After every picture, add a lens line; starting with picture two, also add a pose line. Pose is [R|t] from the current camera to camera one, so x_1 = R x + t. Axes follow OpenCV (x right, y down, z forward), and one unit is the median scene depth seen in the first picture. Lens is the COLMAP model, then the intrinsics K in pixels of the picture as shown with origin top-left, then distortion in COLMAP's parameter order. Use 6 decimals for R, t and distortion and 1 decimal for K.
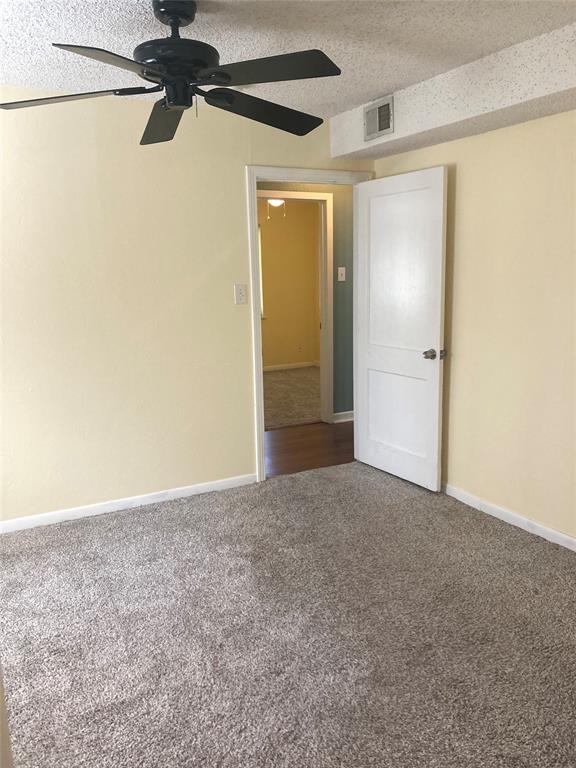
lens RADIAL K [[635.3, 0, 288.0], [0, 635.3, 384.0], [0, 0, 1]] dist [0.060784, -0.068159]
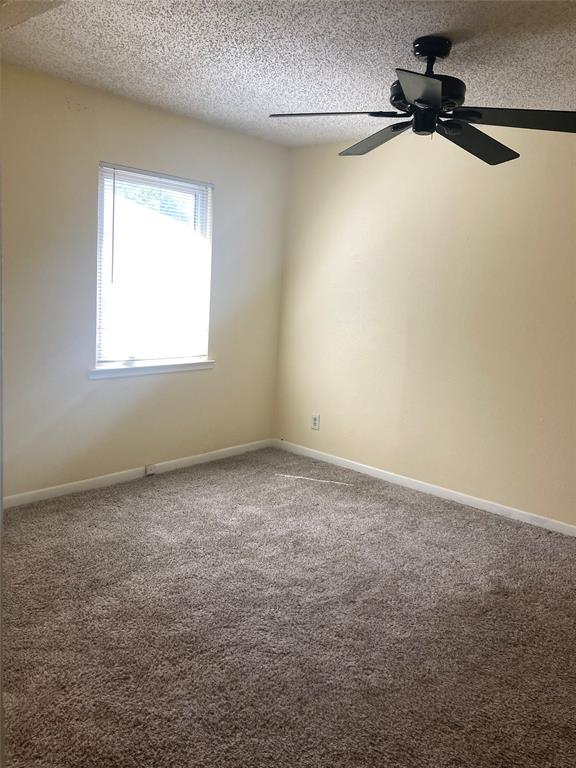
lens RADIAL K [[635.3, 0, 288.0], [0, 635.3, 384.0], [0, 0, 1]] dist [0.060784, -0.068159]
pose [[0.340800, 0.189846, -0.920768, 0.829290], [-0.238922, 0.964733, 0.110480, -0.063198], [0.909270, 0.182340, 0.374139, 0.399963]]
